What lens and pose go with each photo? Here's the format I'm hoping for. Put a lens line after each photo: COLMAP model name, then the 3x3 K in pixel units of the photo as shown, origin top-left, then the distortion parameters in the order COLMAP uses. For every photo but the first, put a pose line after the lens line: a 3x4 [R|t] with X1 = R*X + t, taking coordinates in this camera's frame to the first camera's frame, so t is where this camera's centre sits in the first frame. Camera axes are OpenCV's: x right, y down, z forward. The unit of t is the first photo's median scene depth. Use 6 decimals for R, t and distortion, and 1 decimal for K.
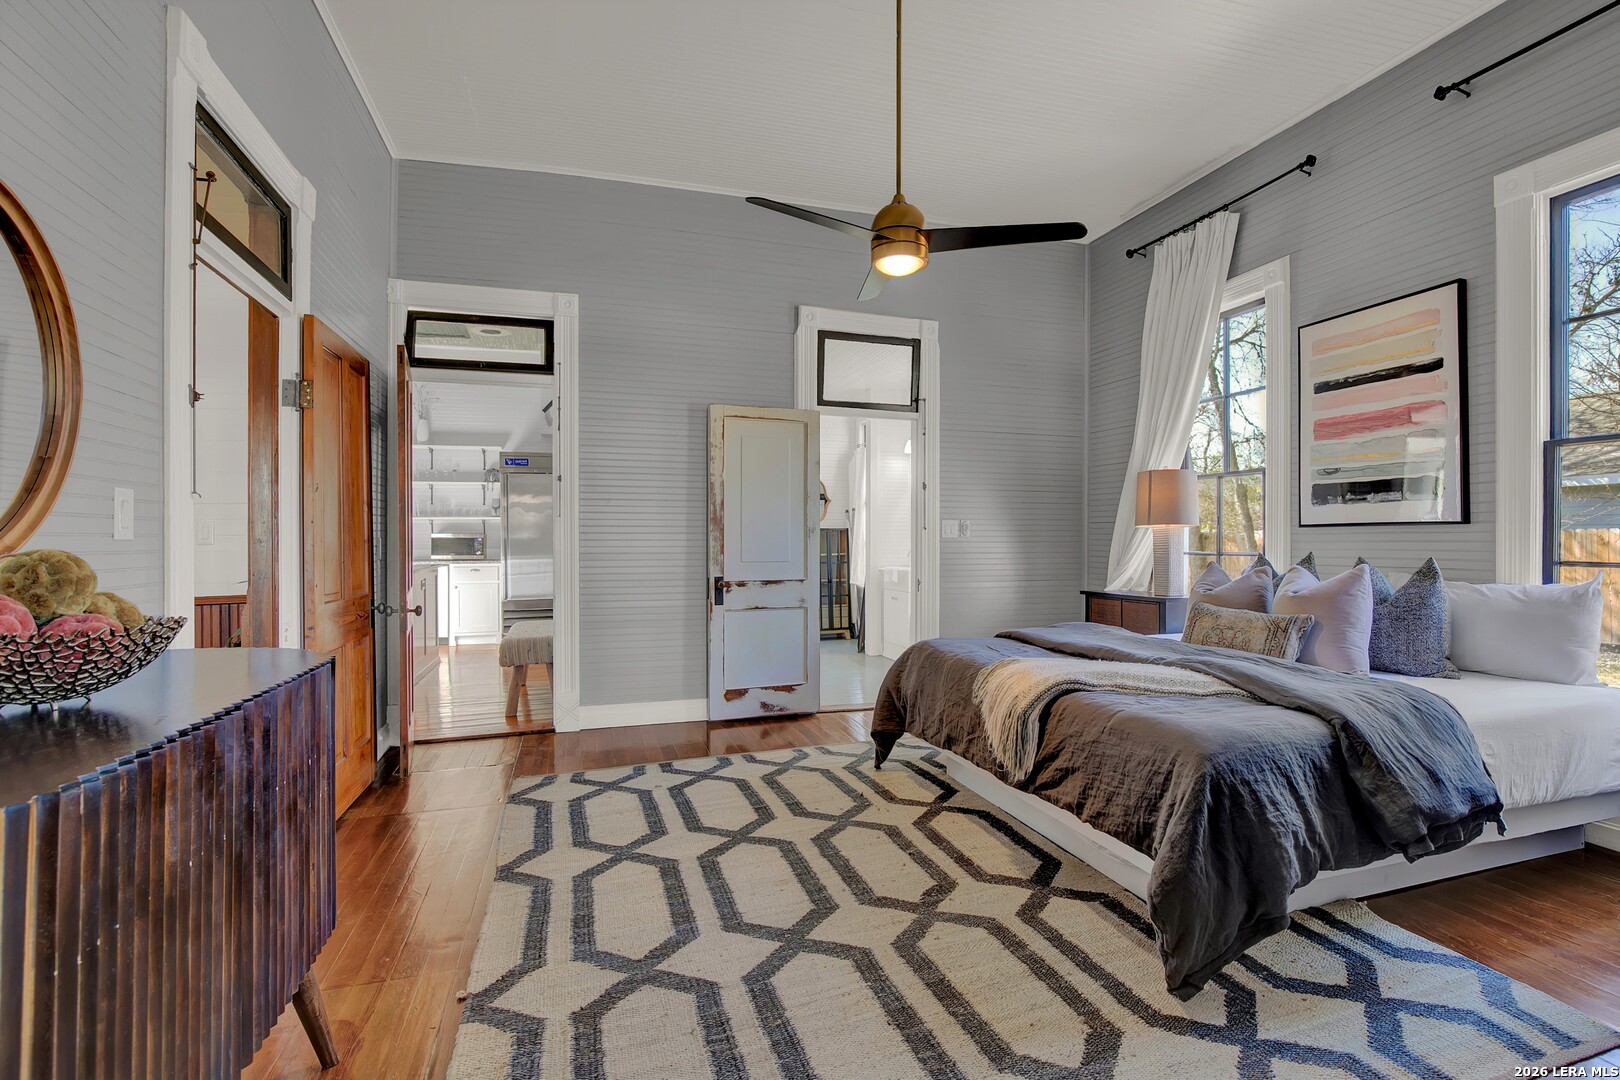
lens RADIAL K [[764.8, 0, 822.3], [0, 764.8, 544.7], [0, 0, 1]] dist [-0.024859, 0.004223]
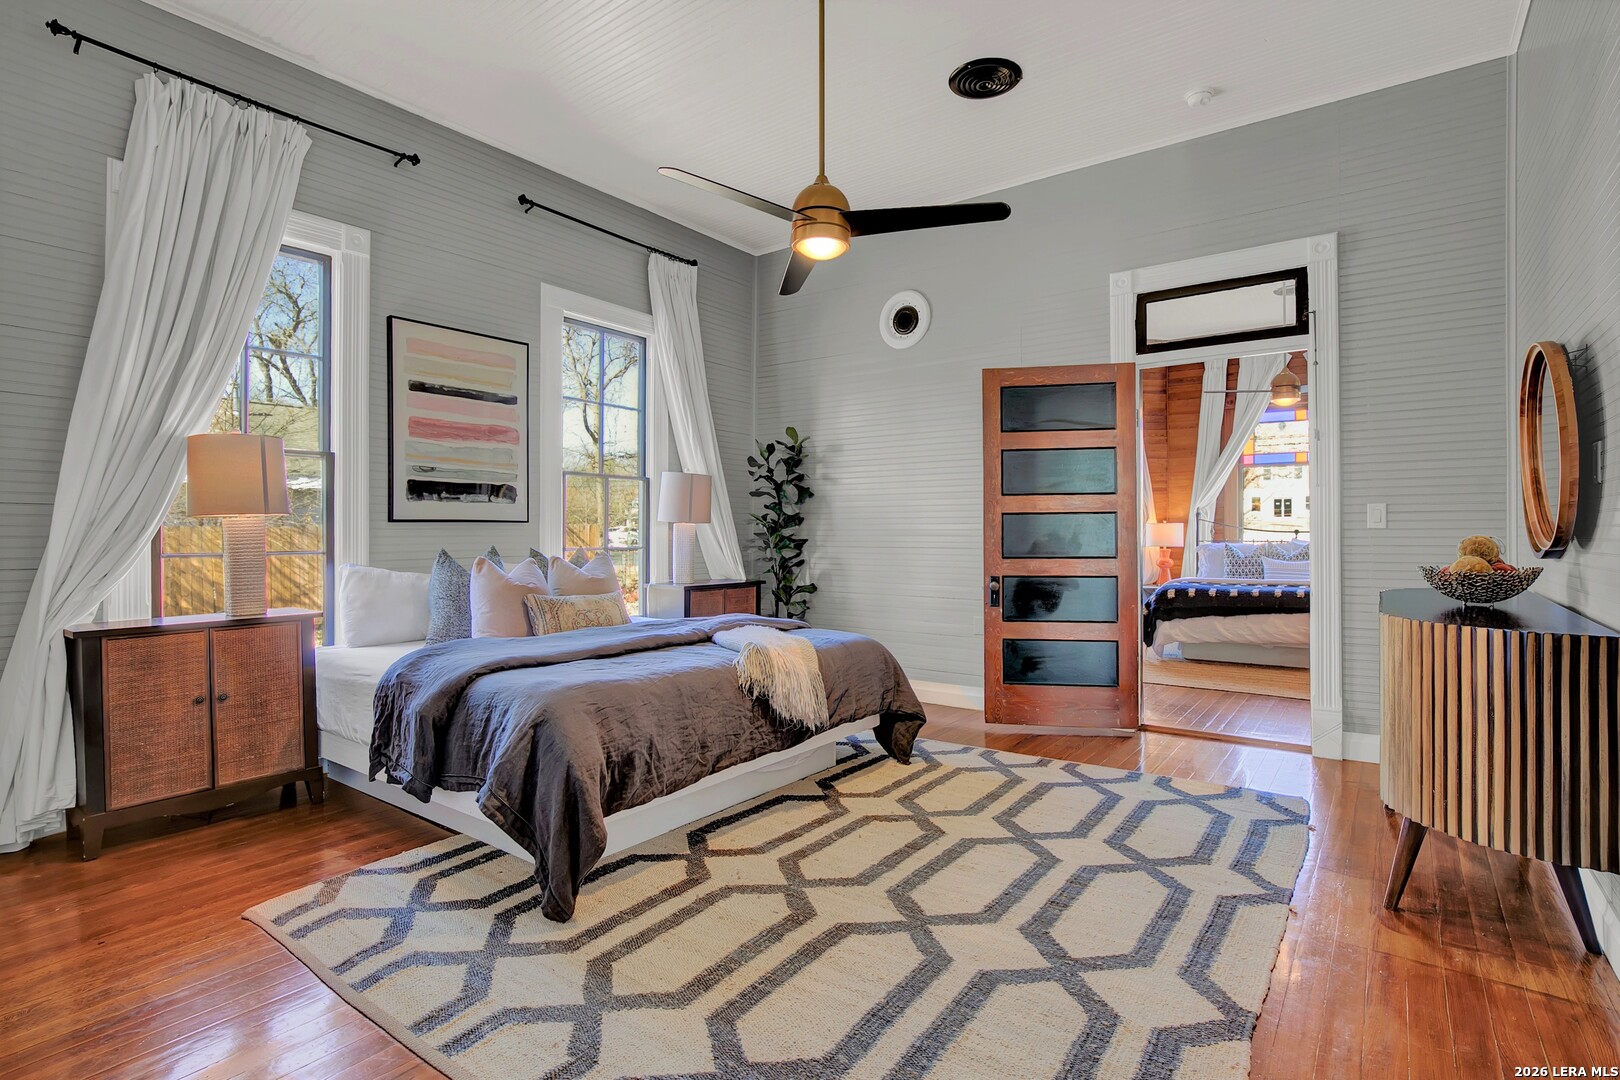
lens RADIAL K [[802.7, 0, 821.4], [0, 802.7, 533.8], [0, 0, 1]] dist [-0.011420, 0.001100]
pose [[-0.587815, 0.002655, 0.808991, -0.666579], [0.008361, 0.999961, 0.002794, -0.006862], [-0.808953, 0.008406, -0.587814, 1.470954]]
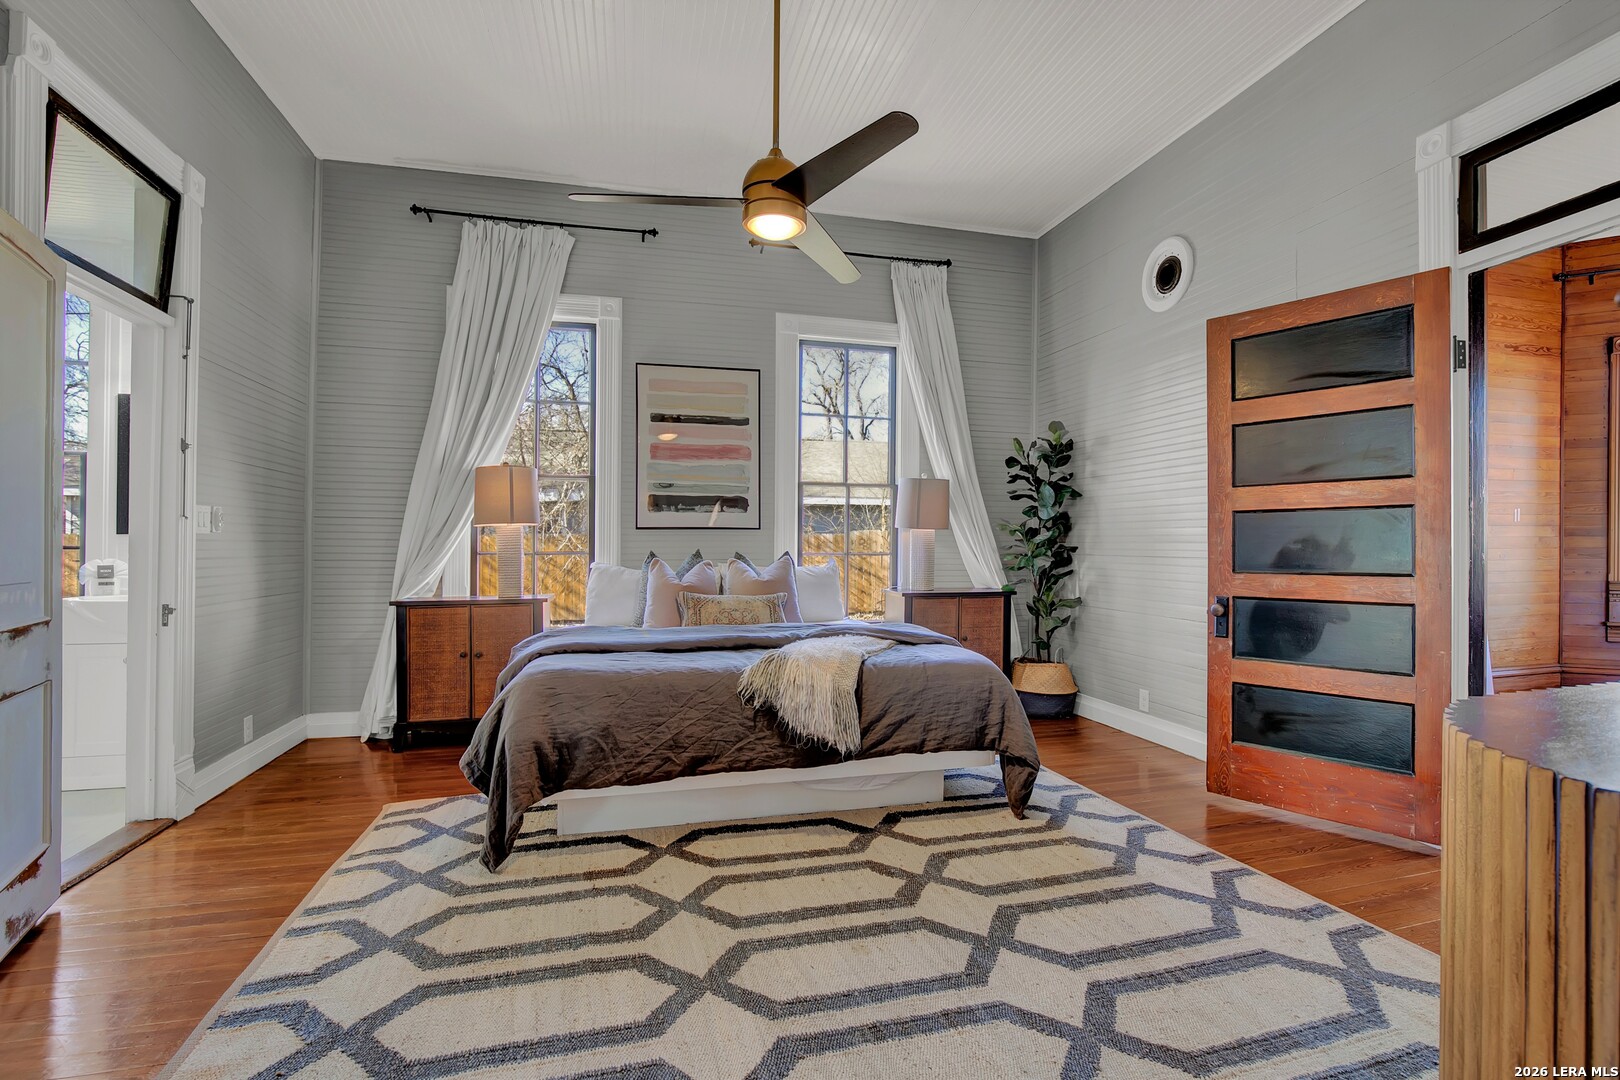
lens RADIAL K [[764.8, 0, 822.3], [0, 764.8, 544.7], [0, 0, 1]] dist [-0.024859, 0.004223]
pose [[0.045533, 0.001416, 0.998962, -0.720696], [0.005324, 0.999984, -0.001660, 0.006732], [-0.998949, 0.005394, 0.045524, 0.826473]]
